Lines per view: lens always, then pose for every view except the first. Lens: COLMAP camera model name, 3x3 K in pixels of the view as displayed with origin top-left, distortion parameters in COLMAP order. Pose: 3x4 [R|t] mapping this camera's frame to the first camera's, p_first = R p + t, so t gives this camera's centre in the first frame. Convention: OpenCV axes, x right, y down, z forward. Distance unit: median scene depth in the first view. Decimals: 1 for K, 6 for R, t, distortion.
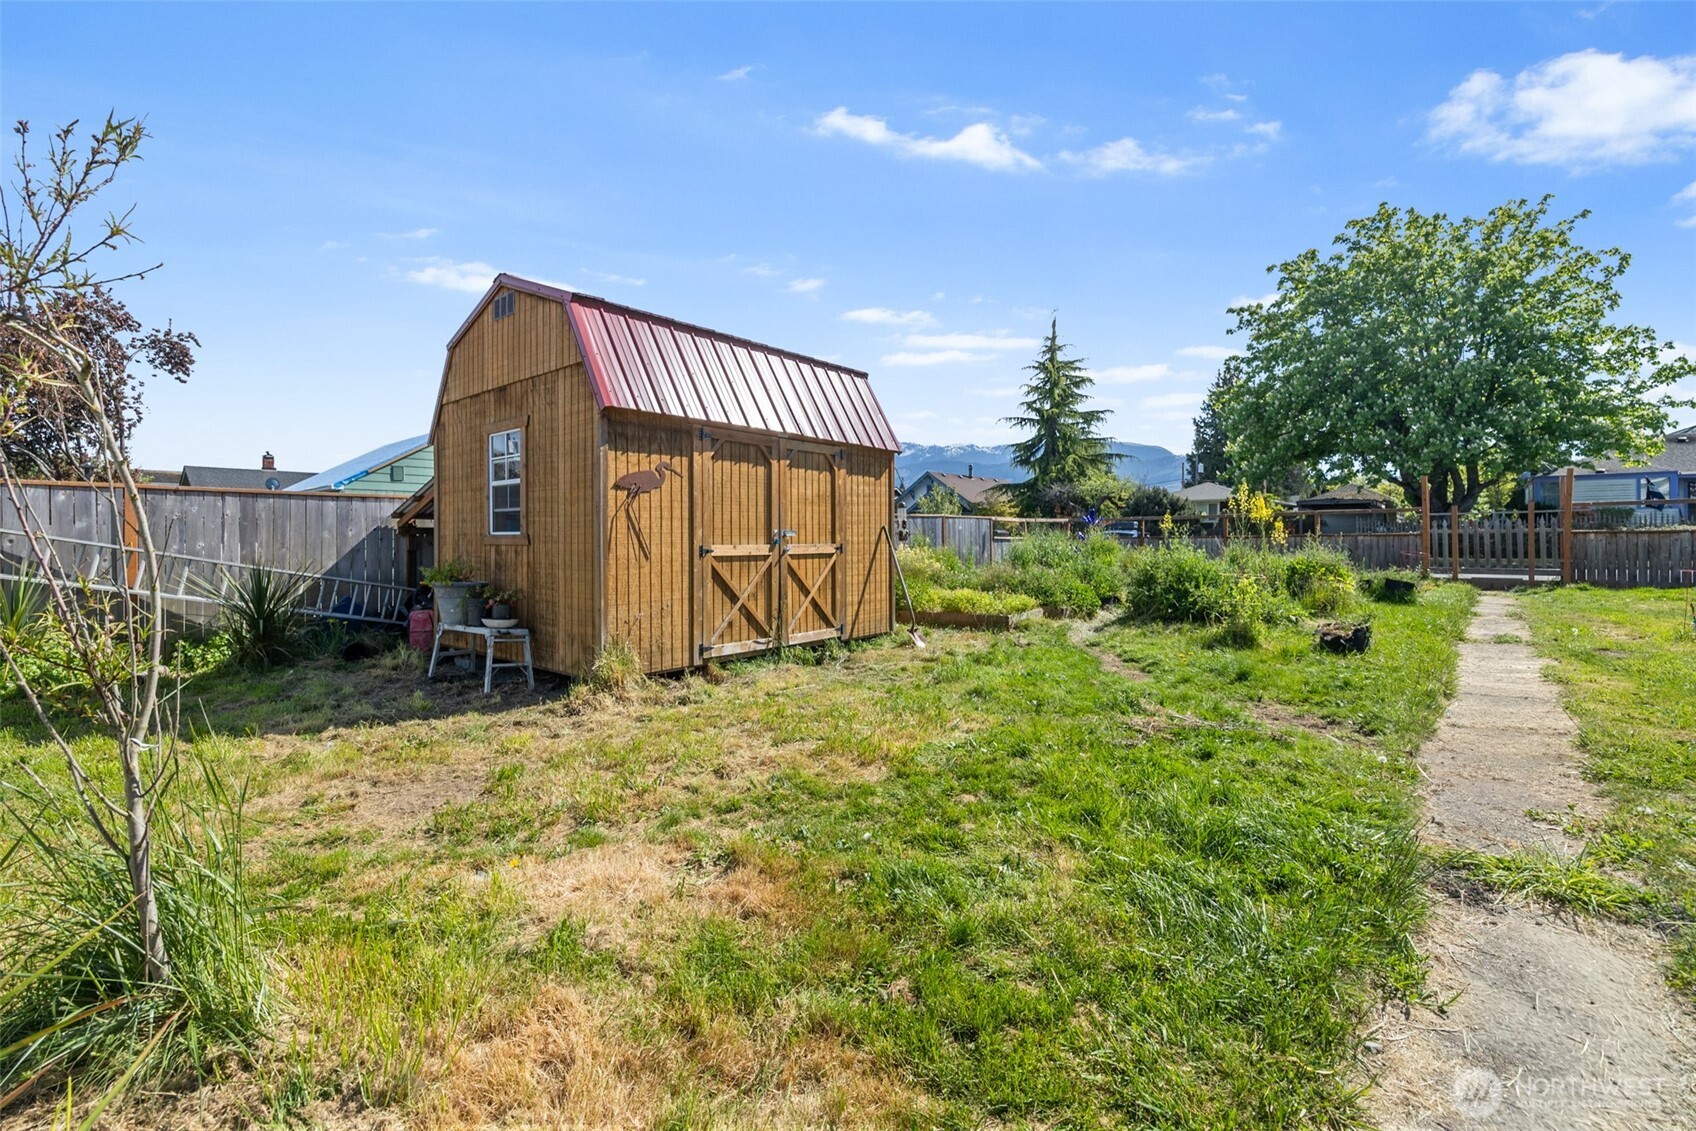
lens RADIAL K [[711.2, 0, 841.6], [0, 711.2, 540.6], [0, 0, 1]] dist [0.001391, 0.000280]
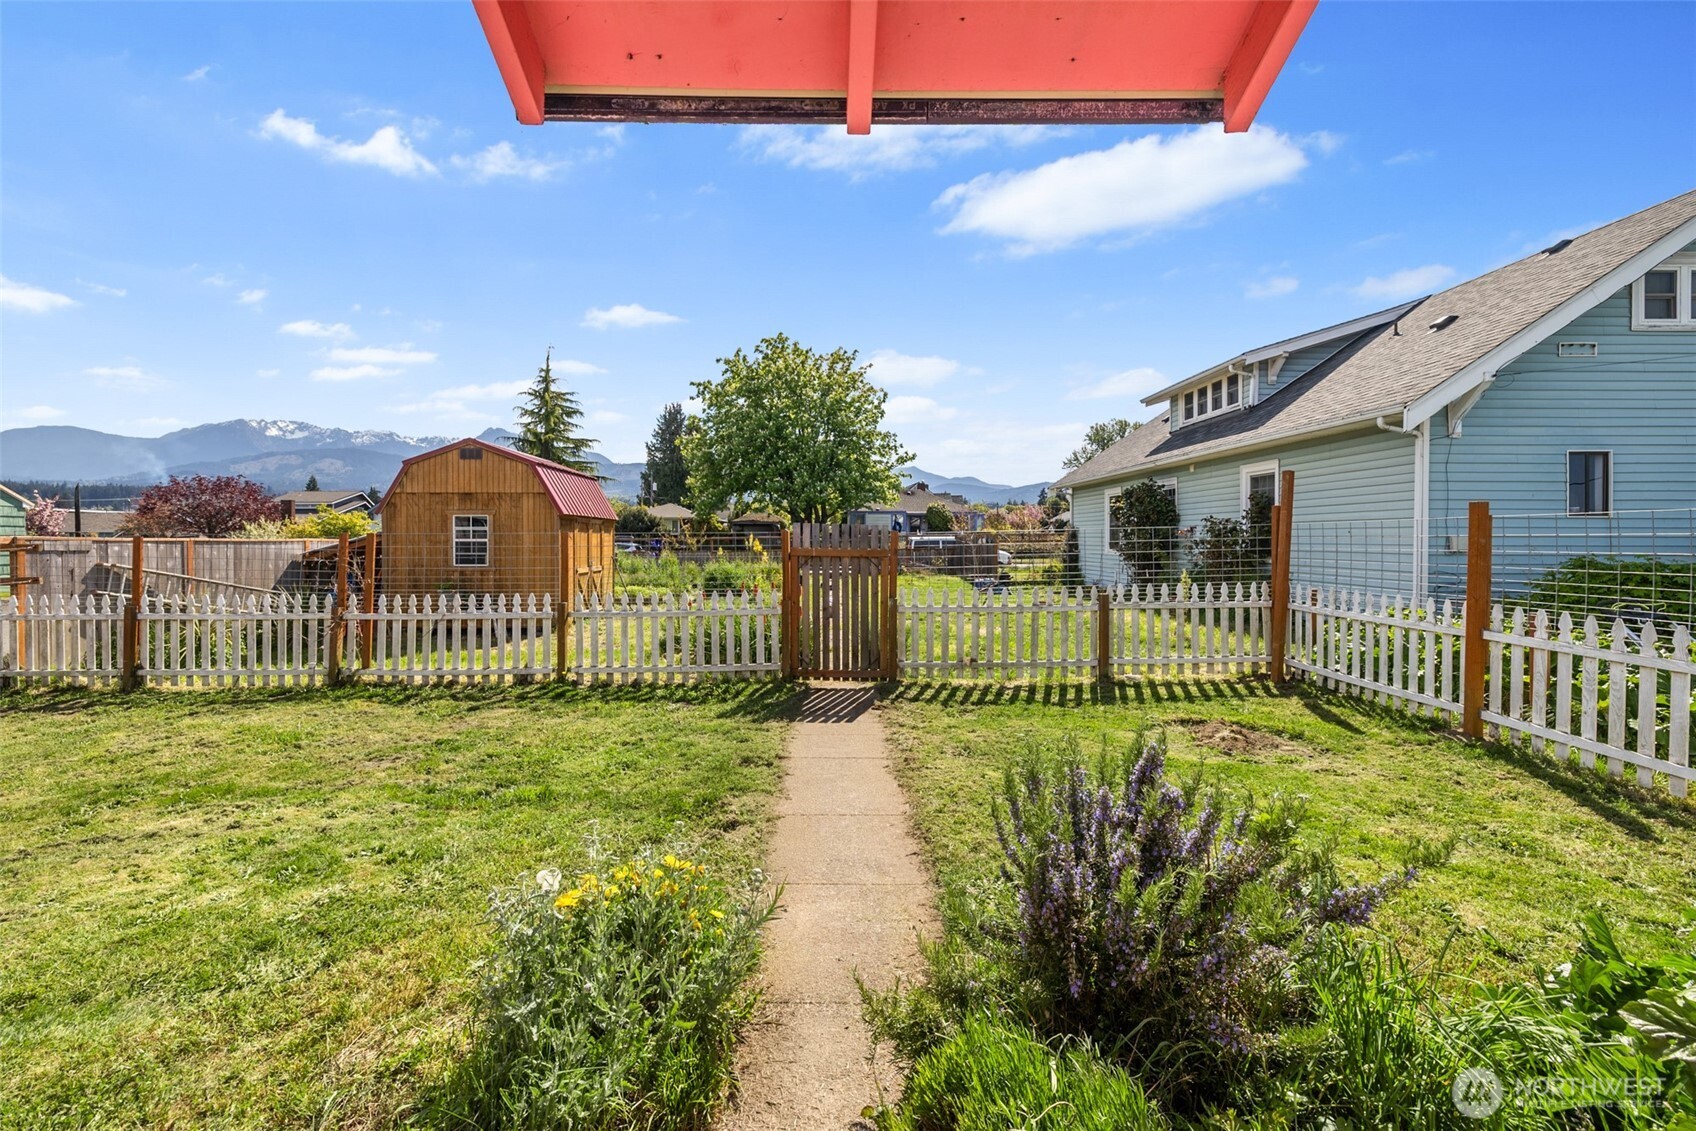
lens RADIAL K [[711.2, 0, 841.6], [0, 711.2, 540.6], [0, 0, 1]] dist [0.001391, 0.000280]
pose [[0.732616, 0.001609, 0.680640, -0.195818], [0.001431, 0.999991, -0.003904, -0.012368], [-0.680641, 0.003835, 0.732607, -0.224335]]
